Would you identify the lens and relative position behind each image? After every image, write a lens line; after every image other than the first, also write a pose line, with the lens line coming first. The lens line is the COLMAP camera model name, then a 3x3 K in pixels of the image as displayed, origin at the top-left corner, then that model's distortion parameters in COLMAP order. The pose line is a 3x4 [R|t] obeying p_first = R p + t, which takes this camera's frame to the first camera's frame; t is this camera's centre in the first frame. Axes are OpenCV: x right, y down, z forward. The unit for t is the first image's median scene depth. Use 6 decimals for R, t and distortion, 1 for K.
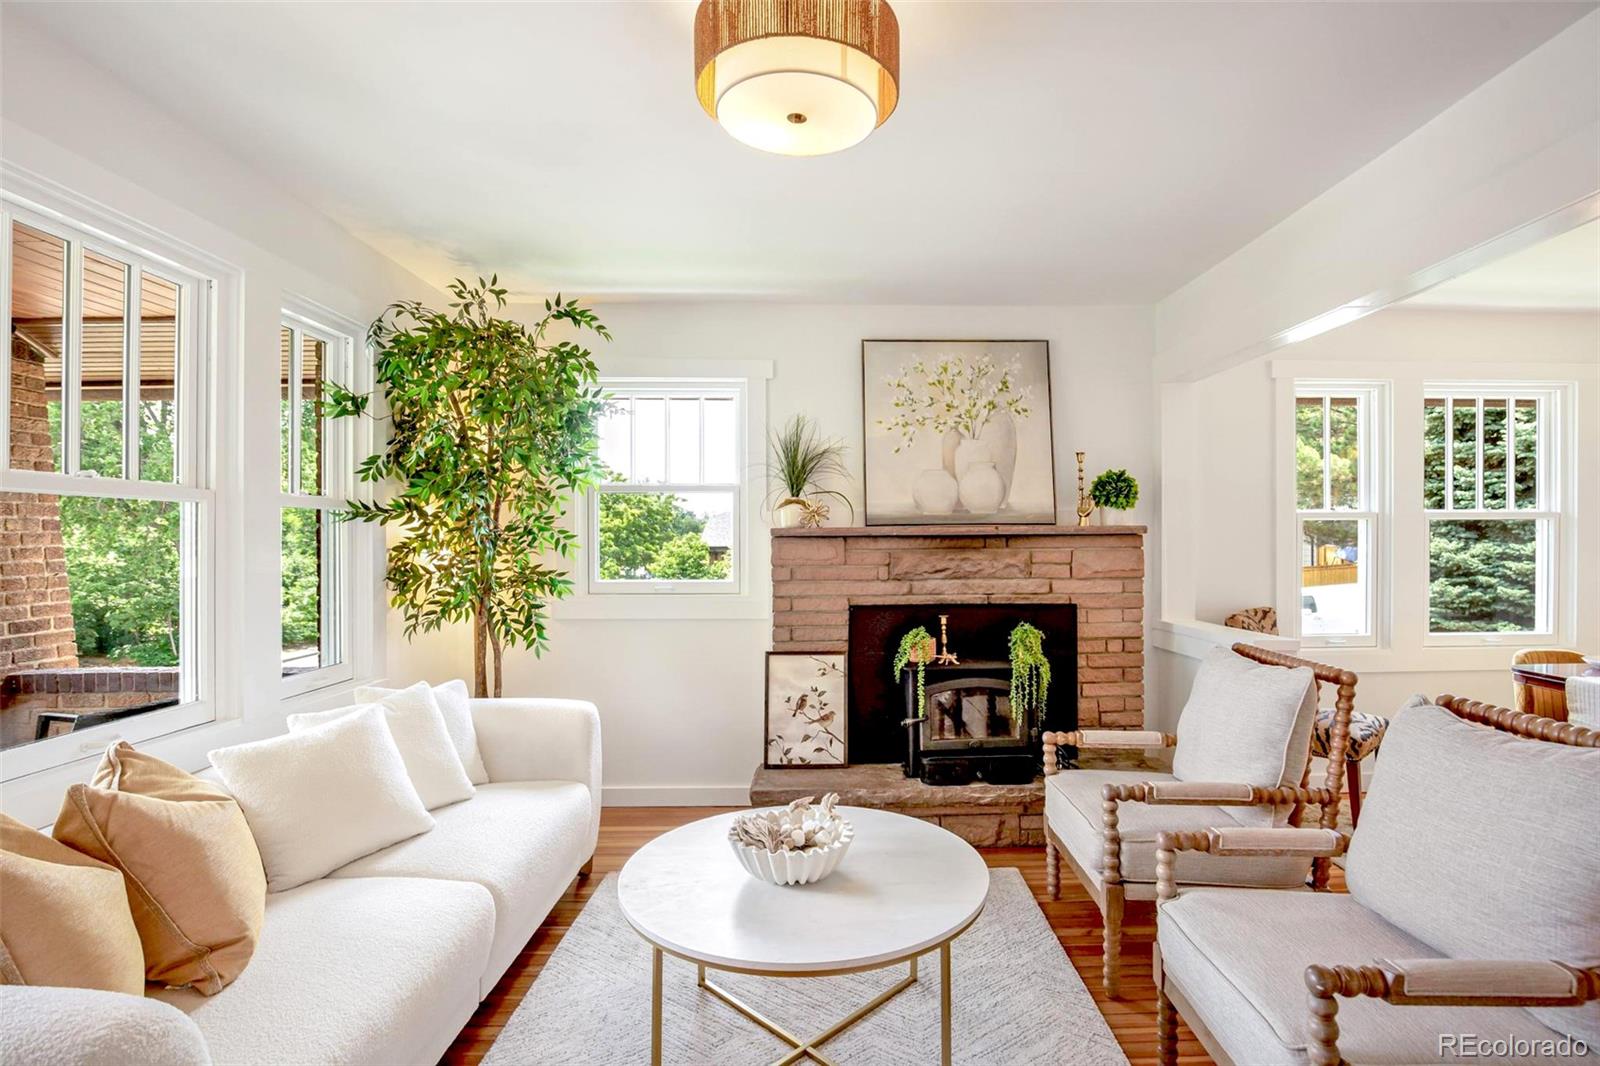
lens RADIAL K [[800.6, 0, 838.1], [0, 800.6, 540.2], [0, 0, 1]] dist [-0.018407, 0.000278]
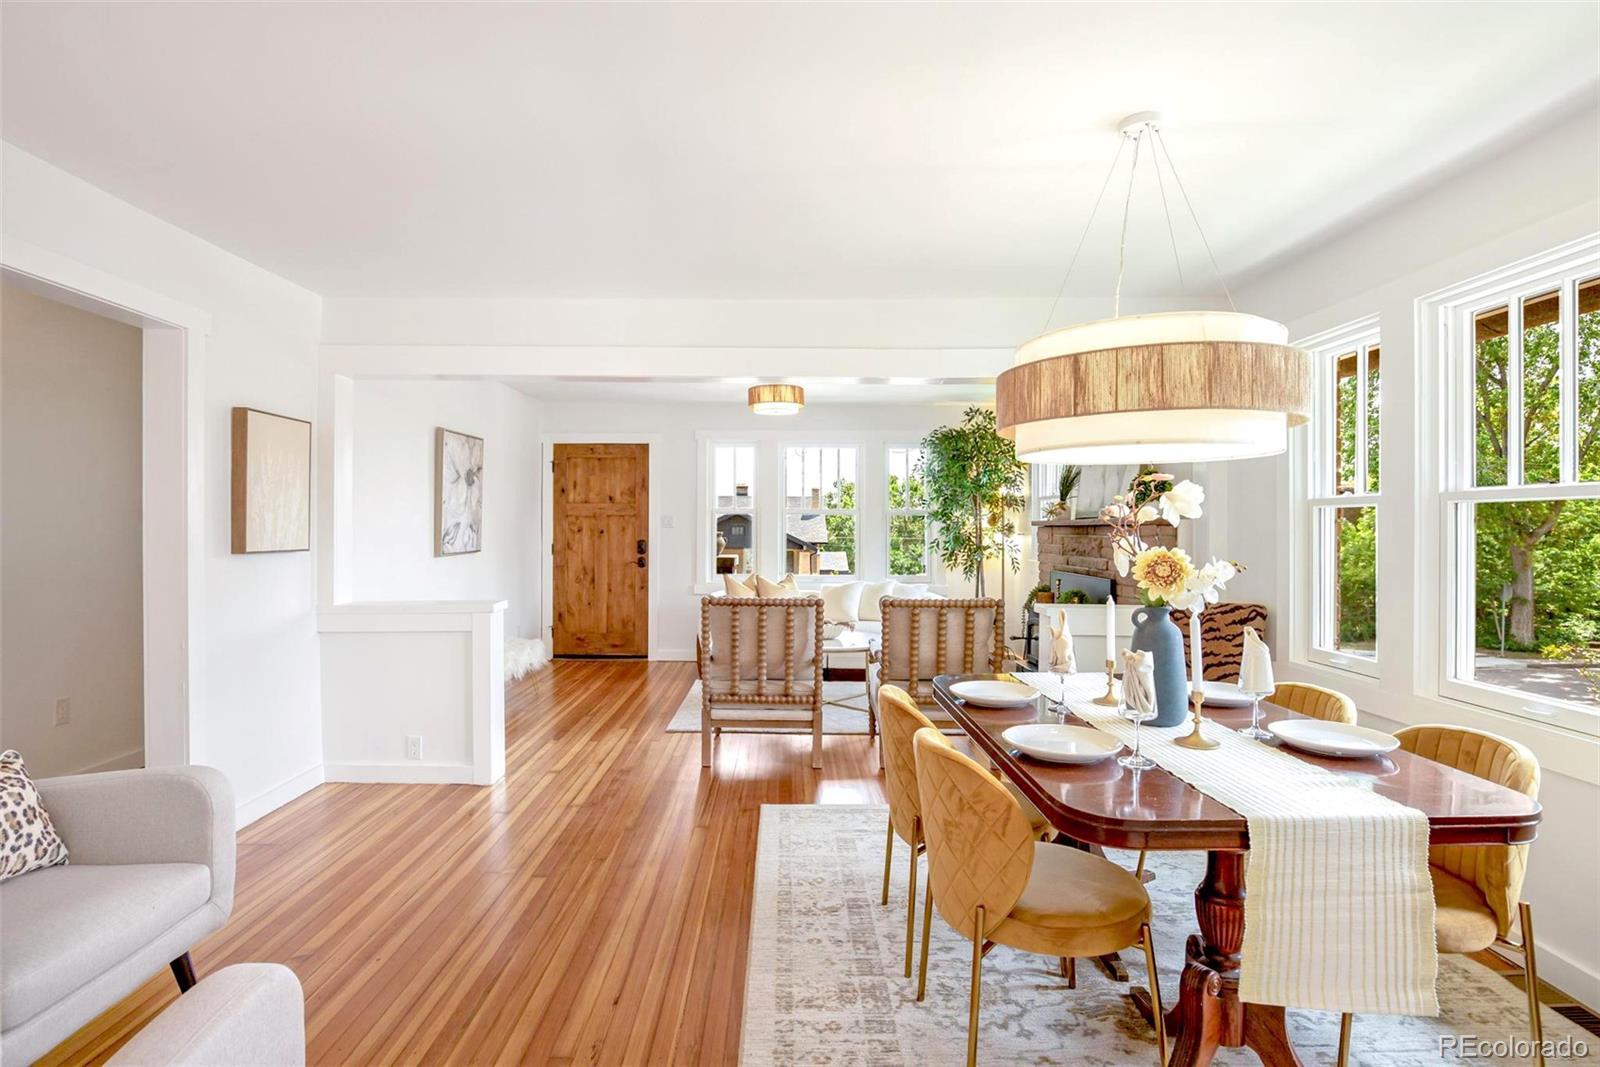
lens RADIAL K [[775.3, 0, 771.9], [0, 775.3, 525.0], [0, 0, 1]] dist [-0.038456, 0.008135]
pose [[-0.042858, 0.002769, -0.999077, 1.537254], [-0.009221, 0.999952, 0.003167, -0.006451], [0.999039, 0.009349, -0.042831, 0.507570]]
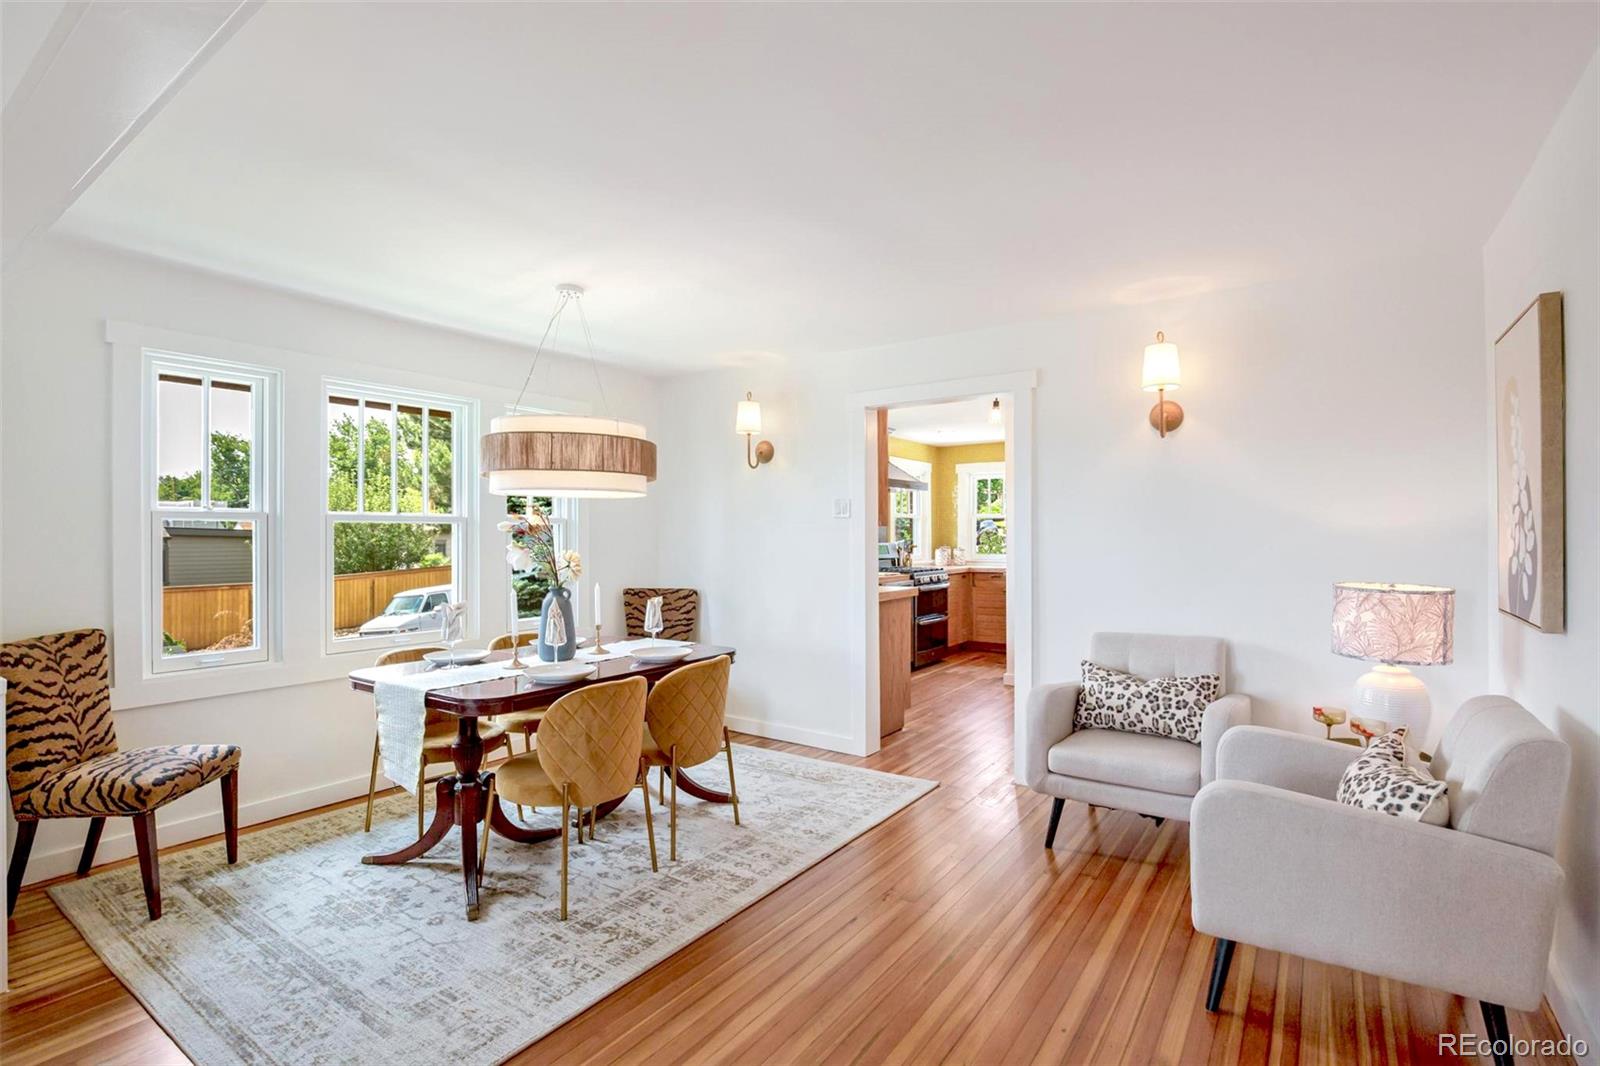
lens RADIAL K [[767.0, 0, 801.4], [0, 767.0, 541.5], [0, 0, 1]] dist [-0.021176, 0.001407]
pose [[0.595278, -0.002422, 0.803516, 0.383482], [0.004785, 0.999988, -0.000531, 0.000963], [-0.803505, 0.004162, 0.595283, -0.011247]]
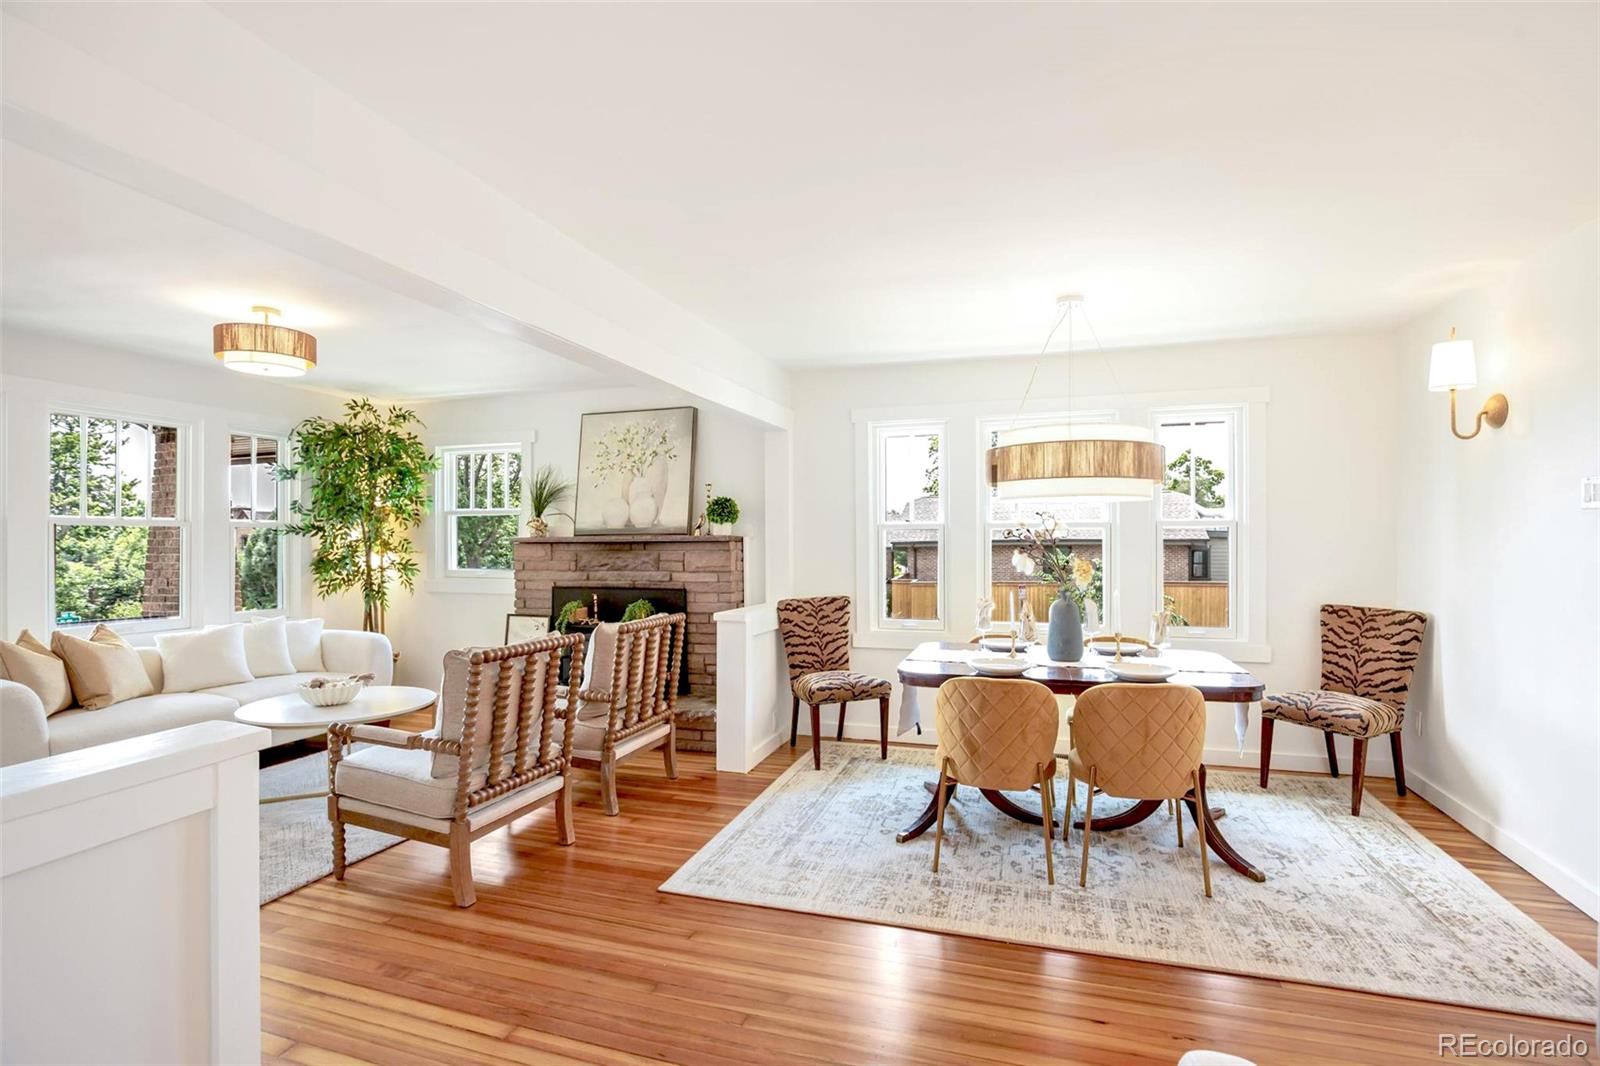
lens RADIAL K [[751.8, 0, 784.2], [0, 751.8, 540.5], [0, 0, 1]] dist [-0.026489, 0.000957]
pose [[0.938100, 0.000563, -0.346365, 0.944985], [-0.001879, 0.999992, -0.003464, -0.004358], [0.346360, 0.003900, 0.938093, -0.226679]]
